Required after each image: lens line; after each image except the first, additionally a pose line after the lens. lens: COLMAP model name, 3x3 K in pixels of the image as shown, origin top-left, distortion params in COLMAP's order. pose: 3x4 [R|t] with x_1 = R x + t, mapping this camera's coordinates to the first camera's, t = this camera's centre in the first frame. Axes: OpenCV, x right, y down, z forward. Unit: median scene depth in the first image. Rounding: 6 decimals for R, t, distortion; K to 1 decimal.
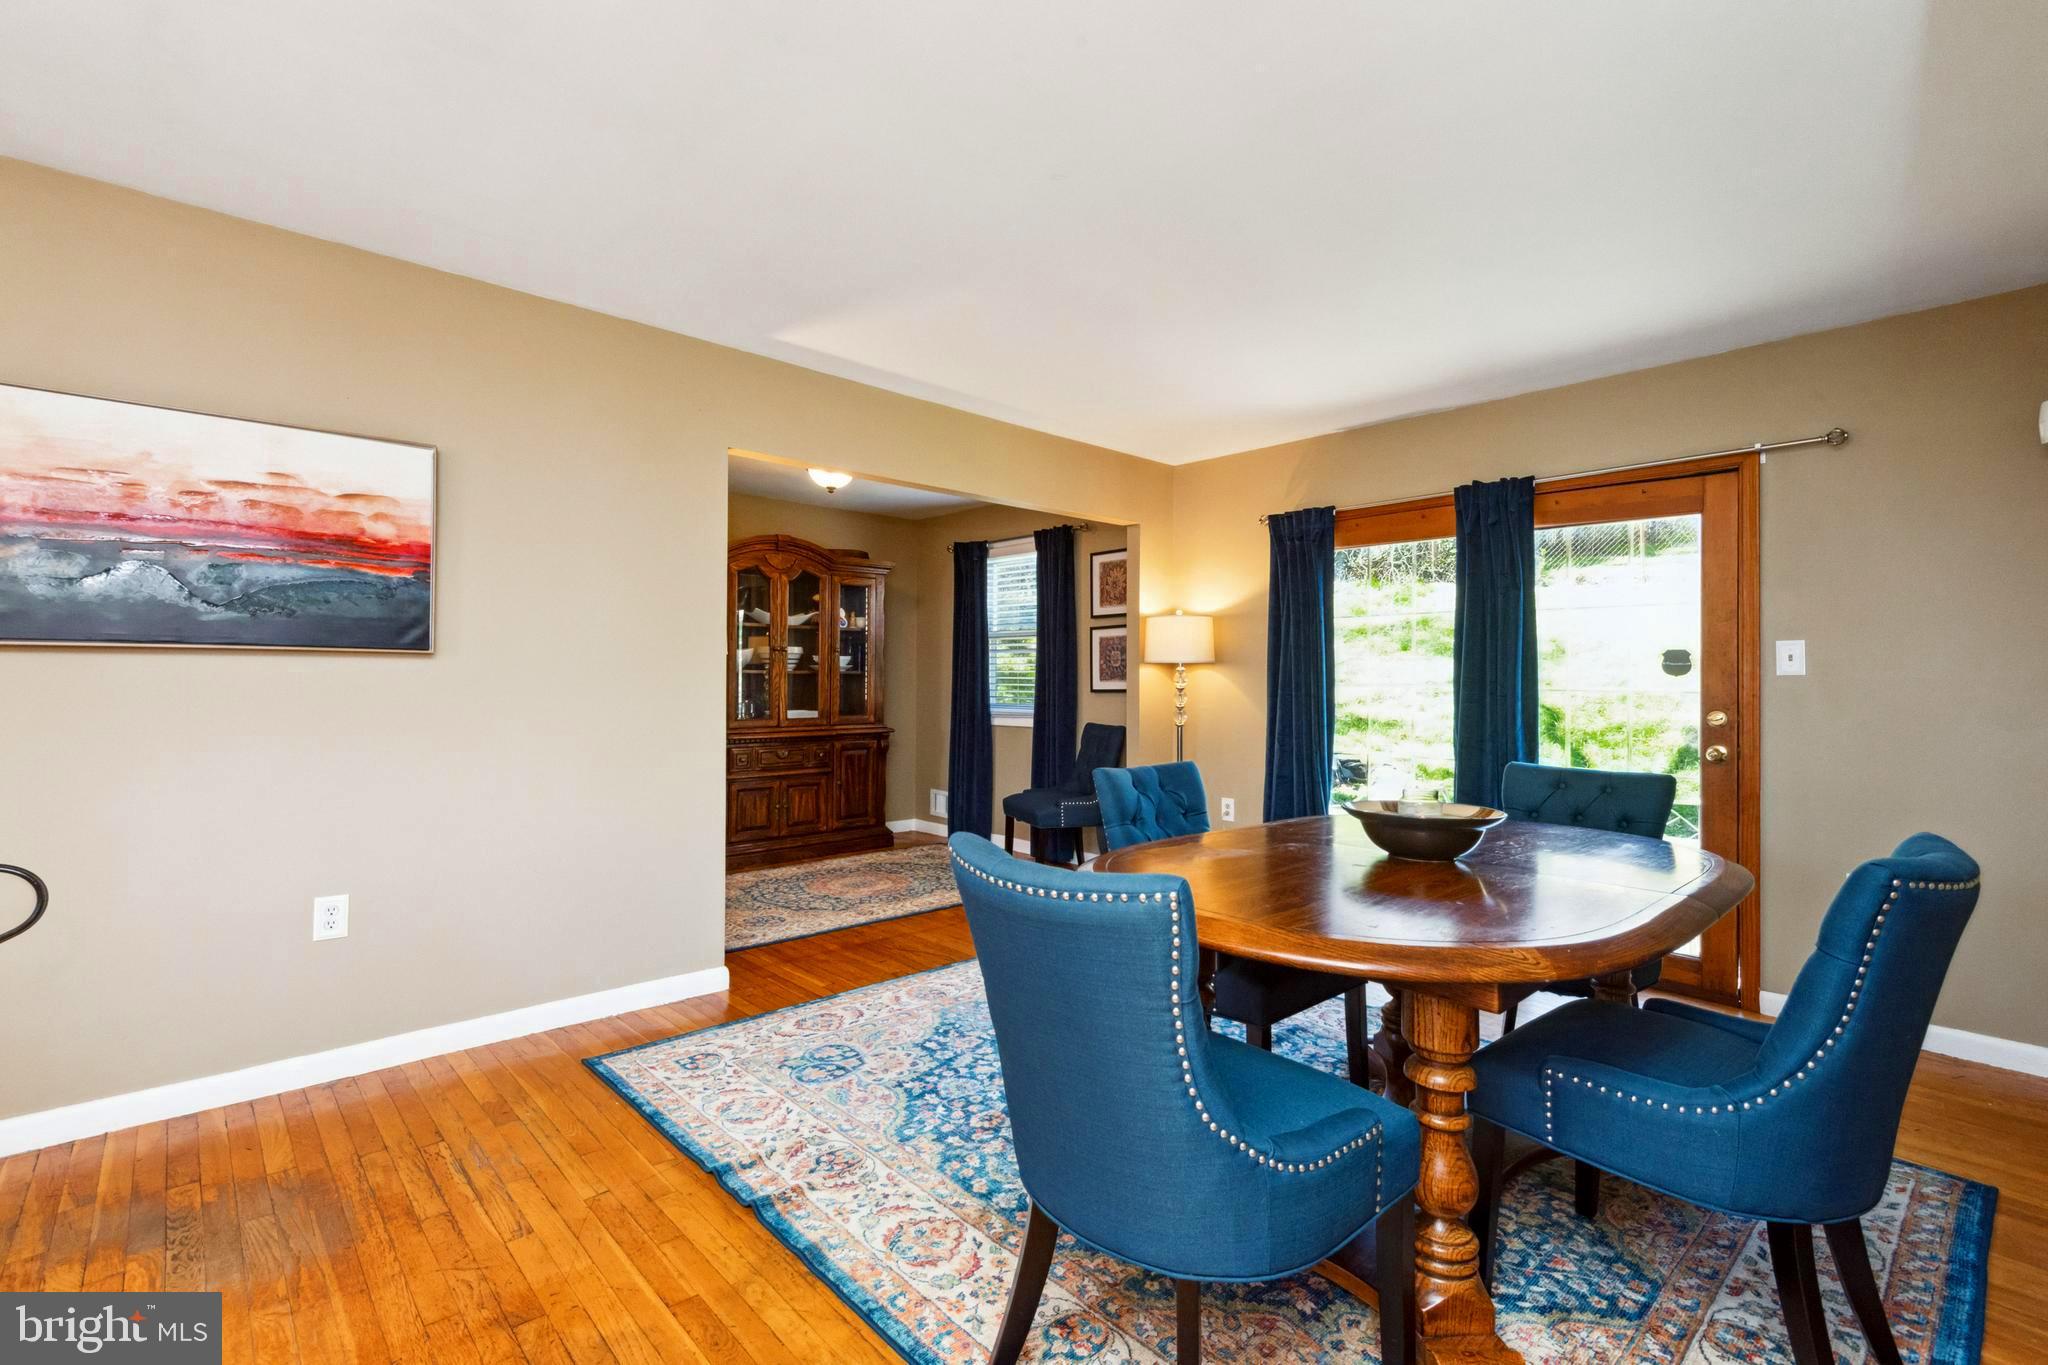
lens RADIAL K [[922.9, 0, 1019.0], [0, 922.9, 680.2], [0, 0, 1]] dist [0.001412, -0.000335]
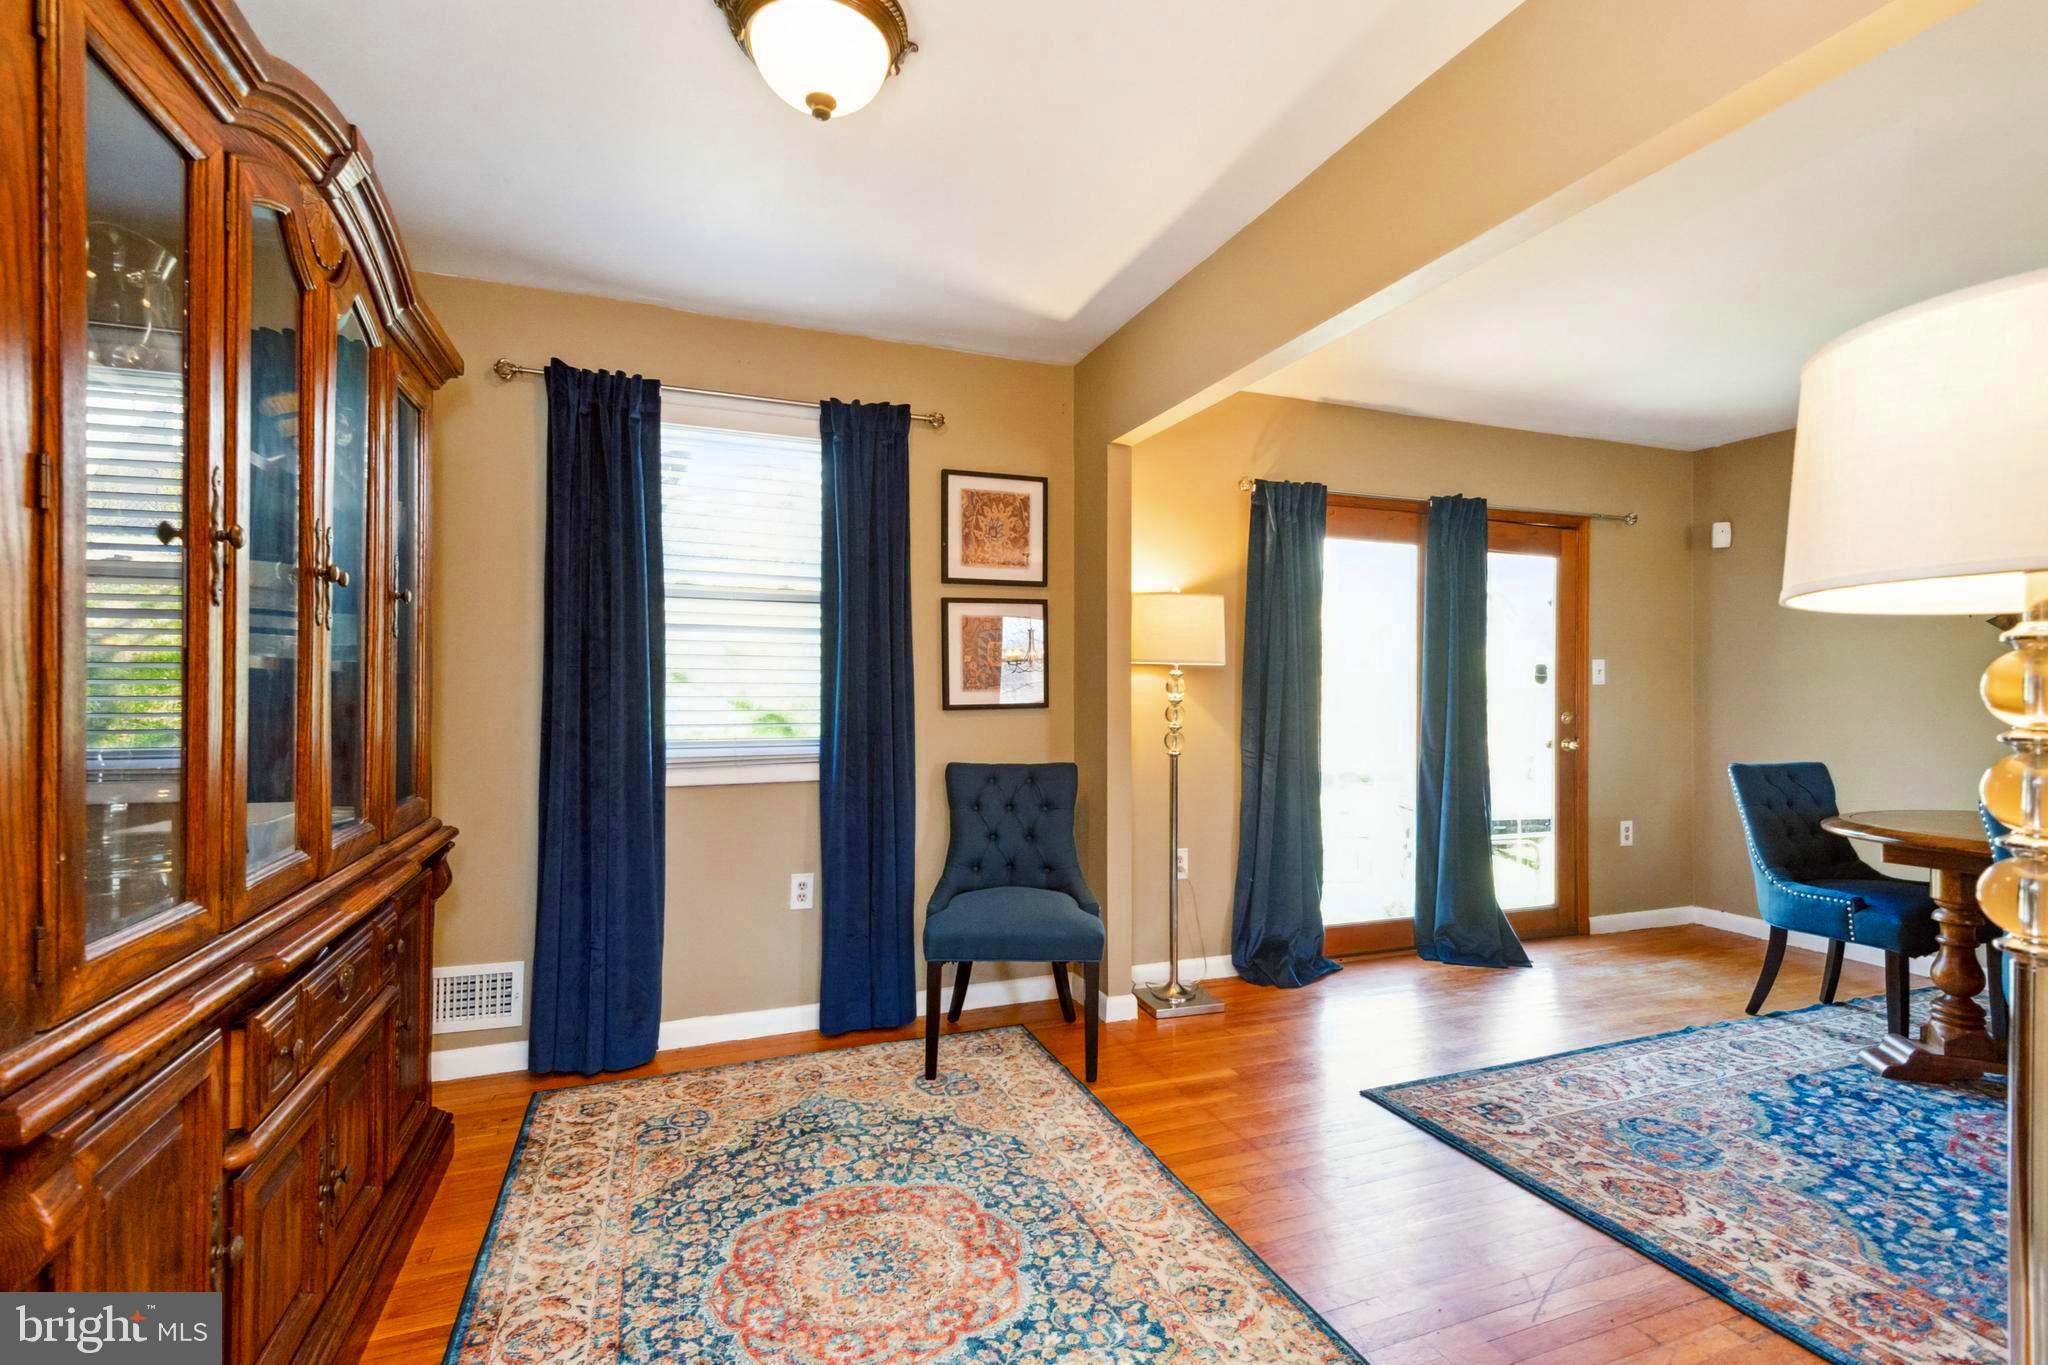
lens RADIAL K [[922.9, 0, 1019.9], [0, 922.9, 683.3], [0, 0, 1]] dist [0.001412, -0.000335]
pose [[0.367035, 0.002373, 0.930204, -0.519358], [-0.000246, 0.999997, -0.002454, -0.002766], [-0.930207, 0.000672, 0.367034, 0.877614]]
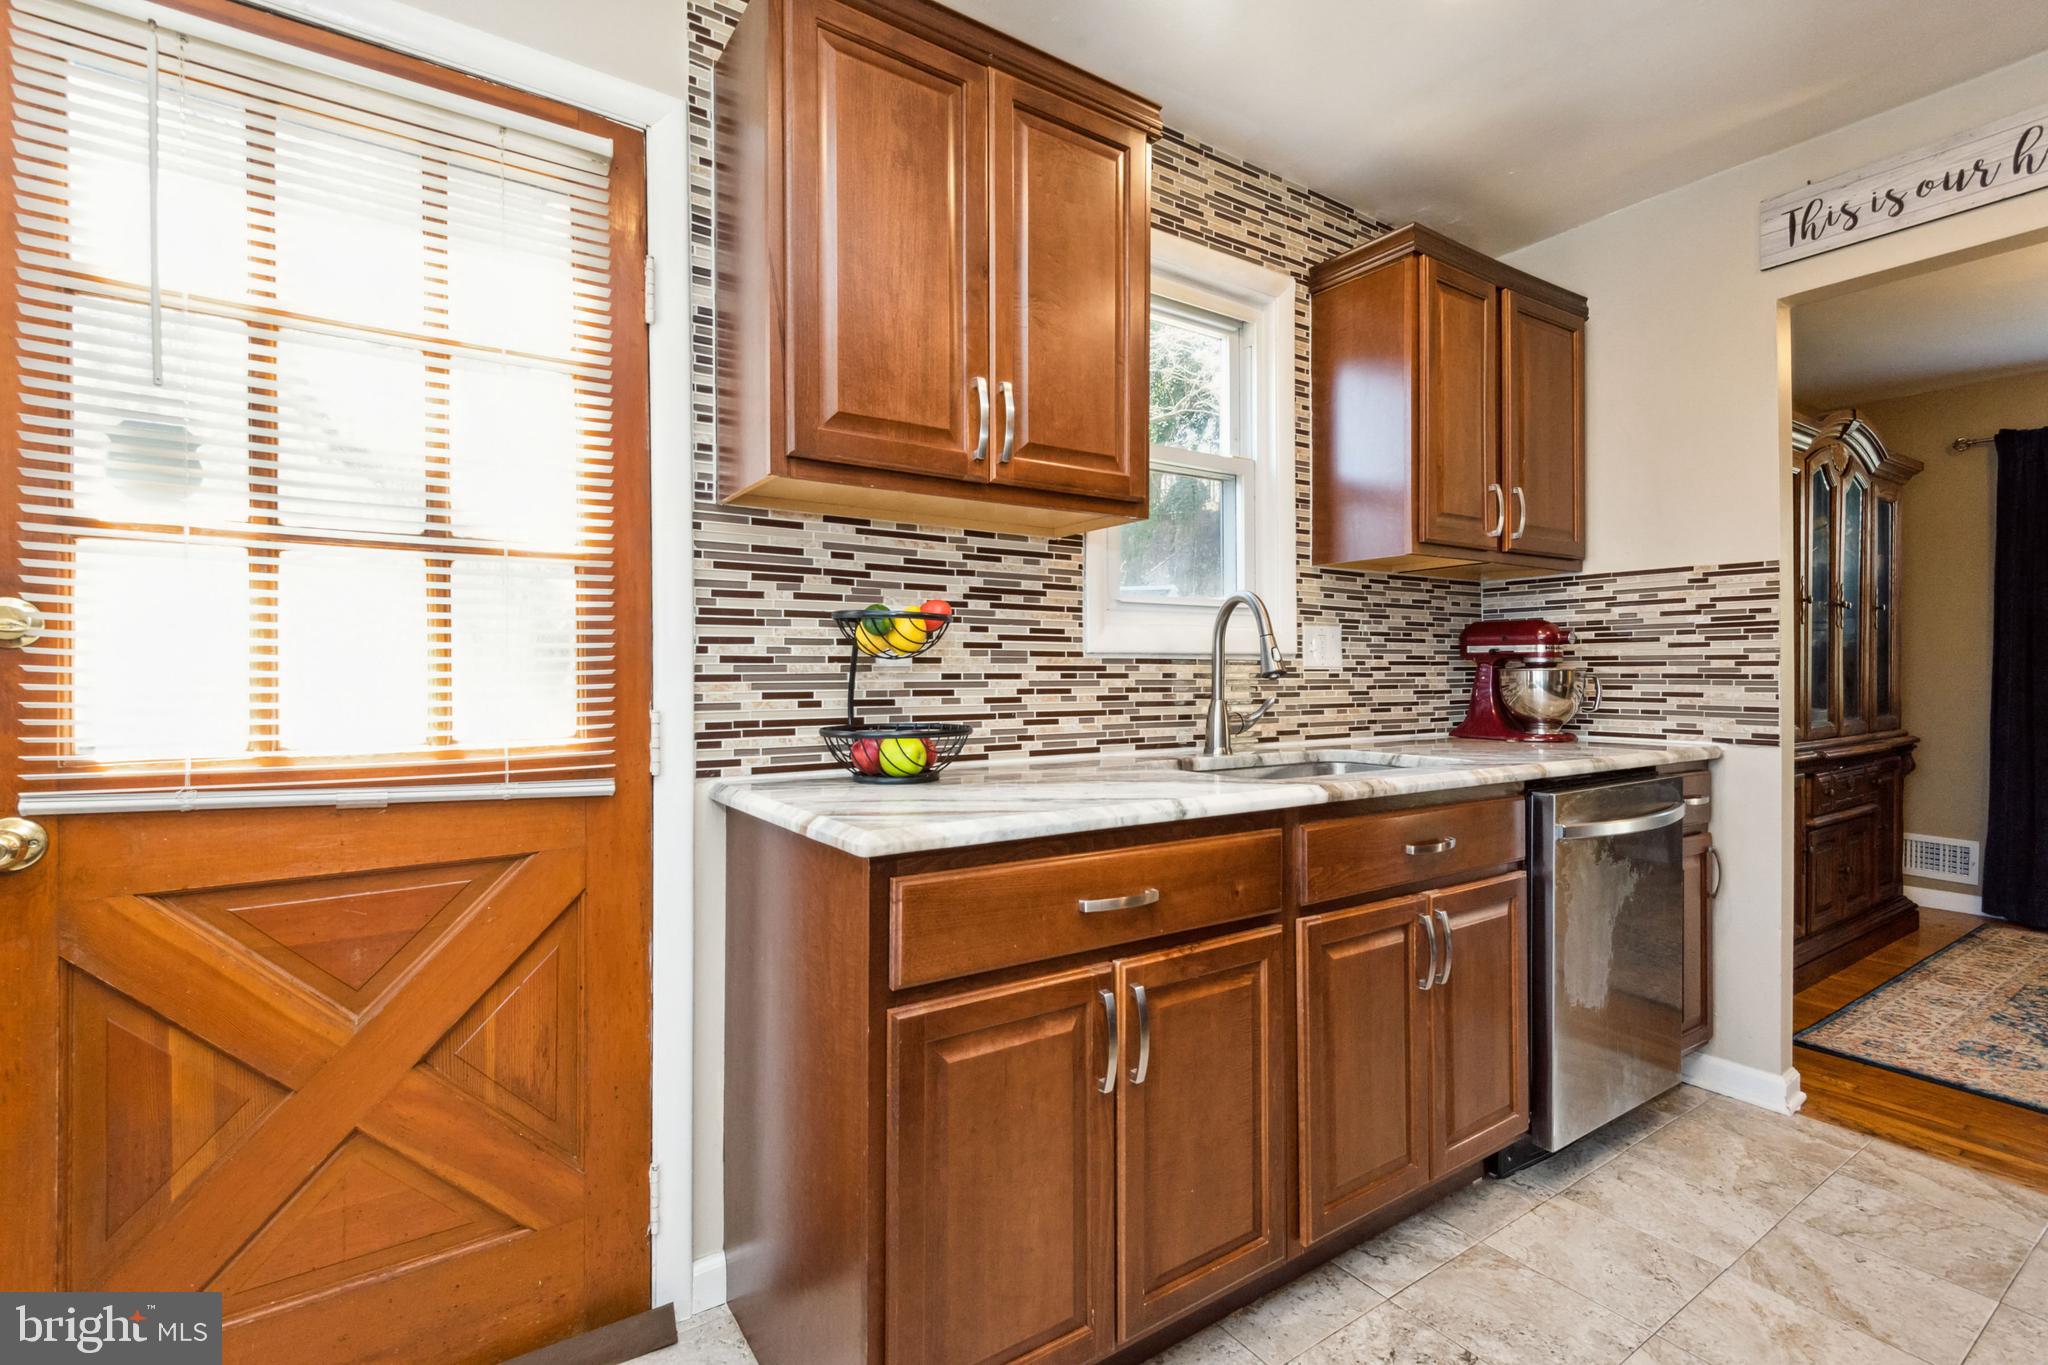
lens RADIAL K [[922.9, 0, 1029.2], [0, 922.9, 675.6], [0, 0, 1]] dist [0.001412, -0.000335]
pose [[0.987748, -0.003096, -0.156027, -0.838240], [0.003761, 0.999985, 0.003967, 0.010455], [0.156012, -0.004505, 0.987745, 0.384495]]
